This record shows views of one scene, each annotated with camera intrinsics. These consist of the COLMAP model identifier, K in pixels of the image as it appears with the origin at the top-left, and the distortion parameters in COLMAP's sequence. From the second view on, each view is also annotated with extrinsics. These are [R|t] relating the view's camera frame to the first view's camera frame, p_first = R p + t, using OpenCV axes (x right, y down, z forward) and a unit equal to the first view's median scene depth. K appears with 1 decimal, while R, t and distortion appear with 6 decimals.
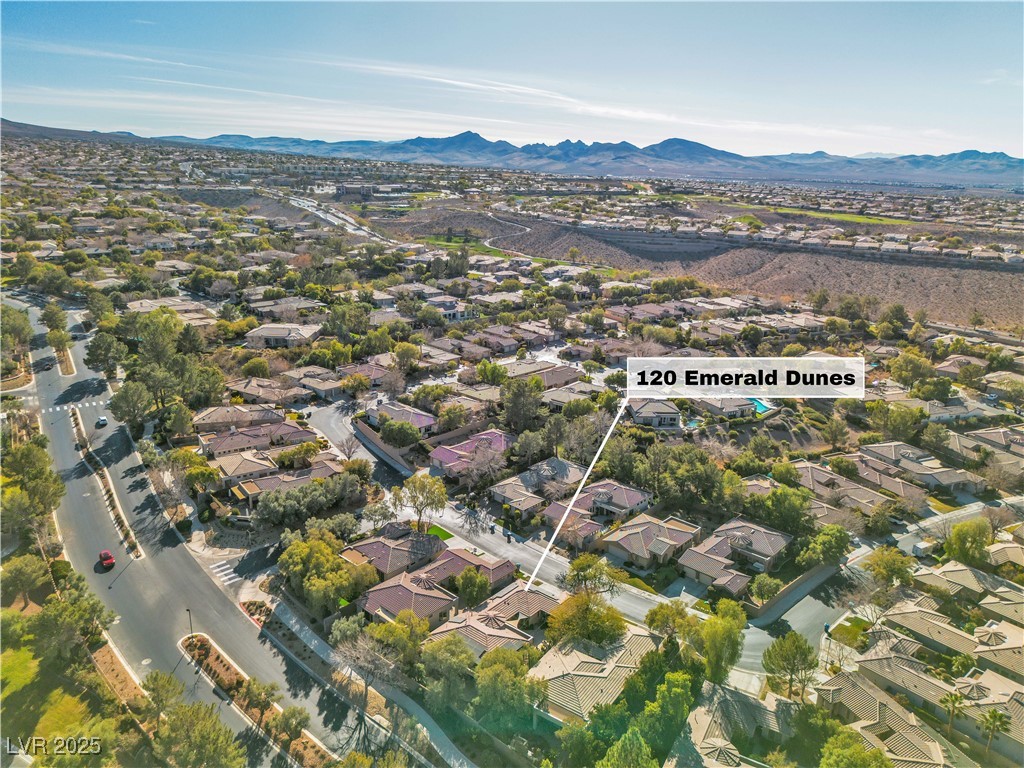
lens RADIAL K [[724.7, 0, 518.3], [0, 724.7, 384.0], [0, 0, 1]] dist [0.069955, -0.065559]
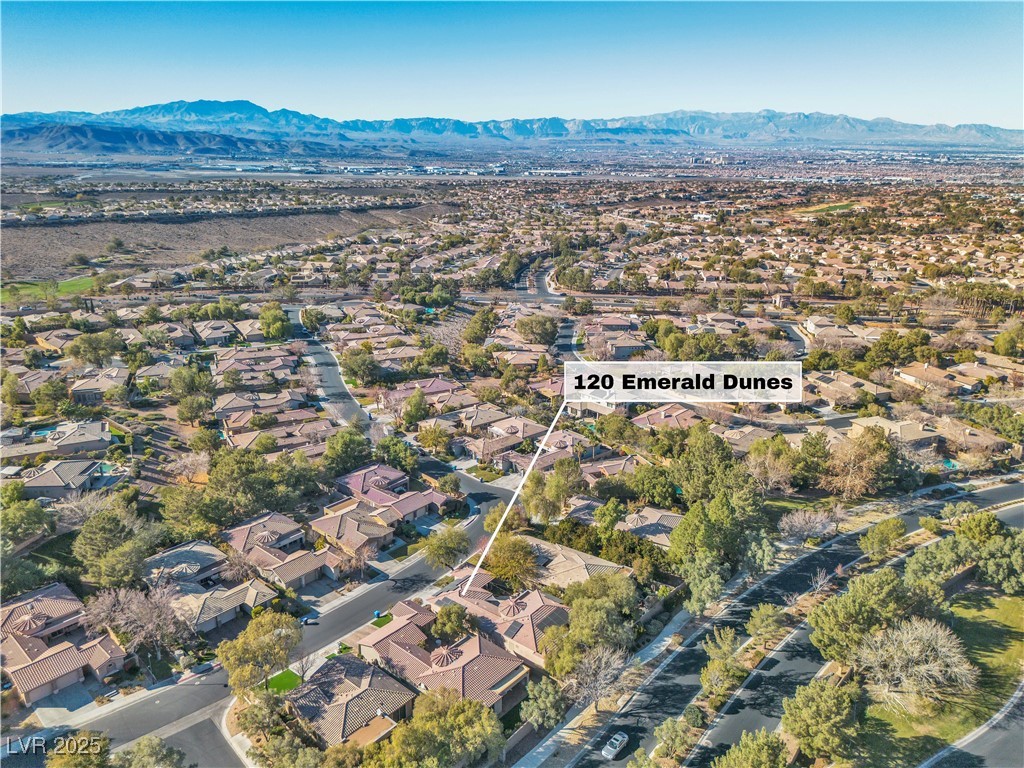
lens RADIAL K [[724.7, 0, 518.3], [0, 724.7, 384.0], [0, 0, 1]] dist [0.069955, -0.065559]
pose [[-0.021837, -0.331993, 0.943029, -0.800721], [0.283811, 0.902390, 0.324259, -0.256096], [-0.958632, 0.274723, 0.074518, 0.744468]]
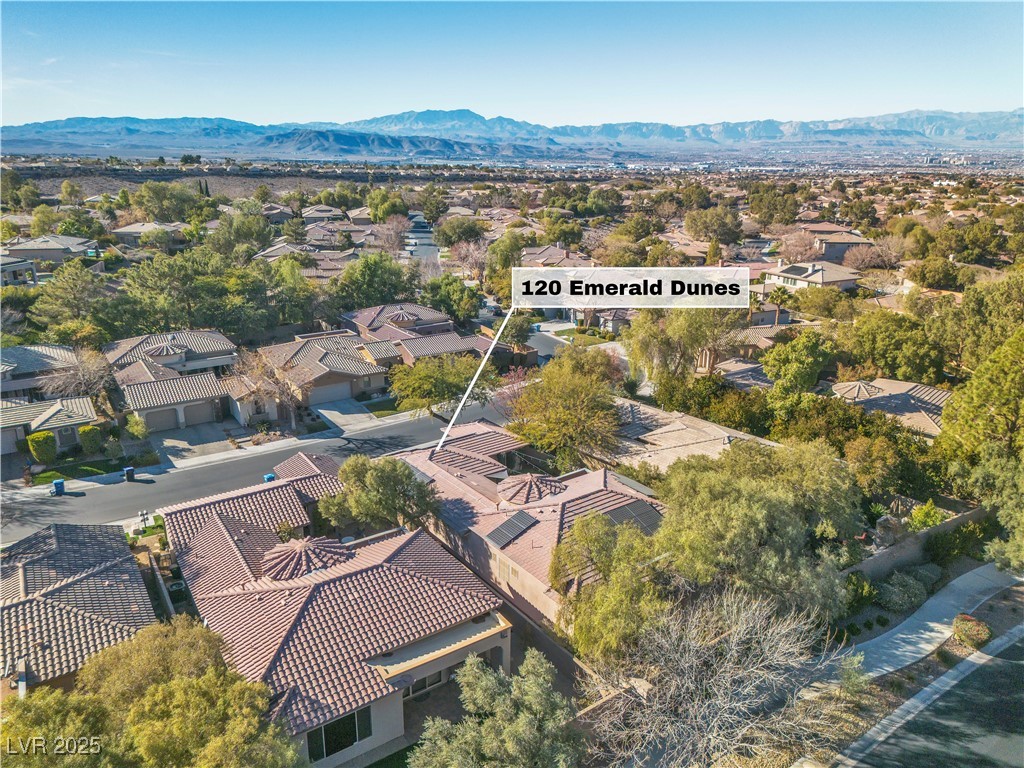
lens RADIAL K [[724.7, 0, 518.3], [0, 724.7, 384.0], [0, 0, 1]] dist [0.069955, -0.065559]
pose [[0.239495, -0.324069, 0.915216, -0.364743], [0.283524, 0.924905, 0.253307, 0.140517], [-0.928578, 0.198820, 0.313392, 0.772806]]
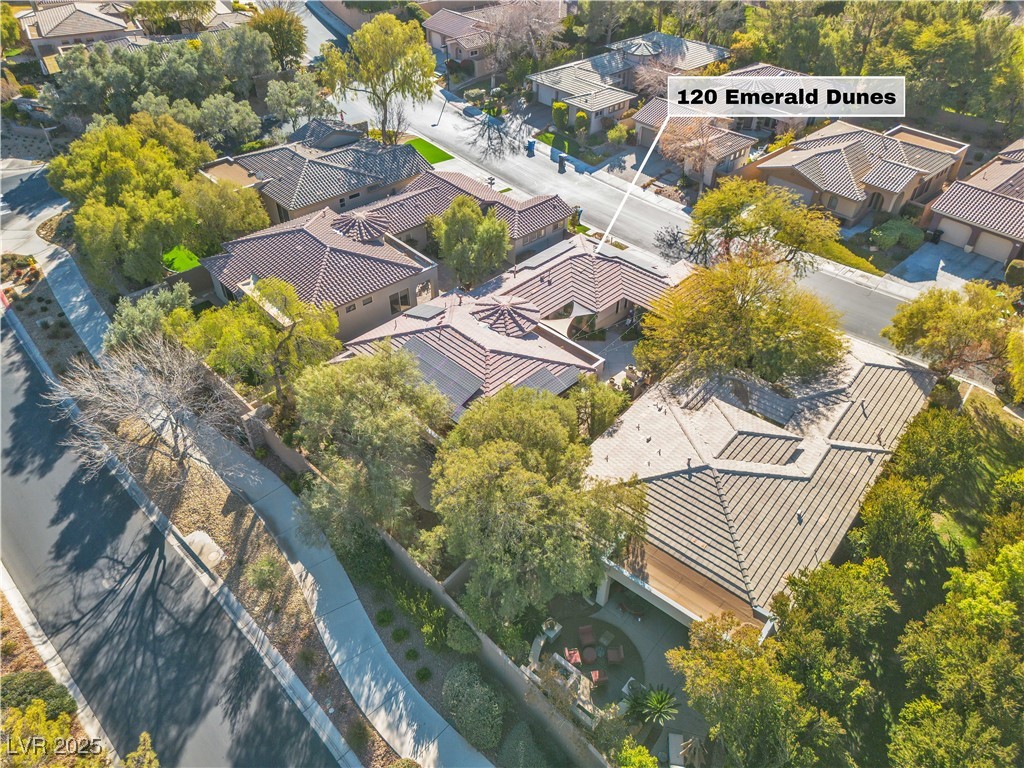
lens RADIAL K [[724.7, 0, 518.3], [0, 724.7, 384.0], [0, 0, 1]] dist [0.069955, -0.065559]
pose [[0.996031, 0.046314, -0.076008, 0.002919], [-0.012666, 0.919020, 0.394006, 0.176963], [0.088101, -0.391480, 0.915960, 0.547743]]
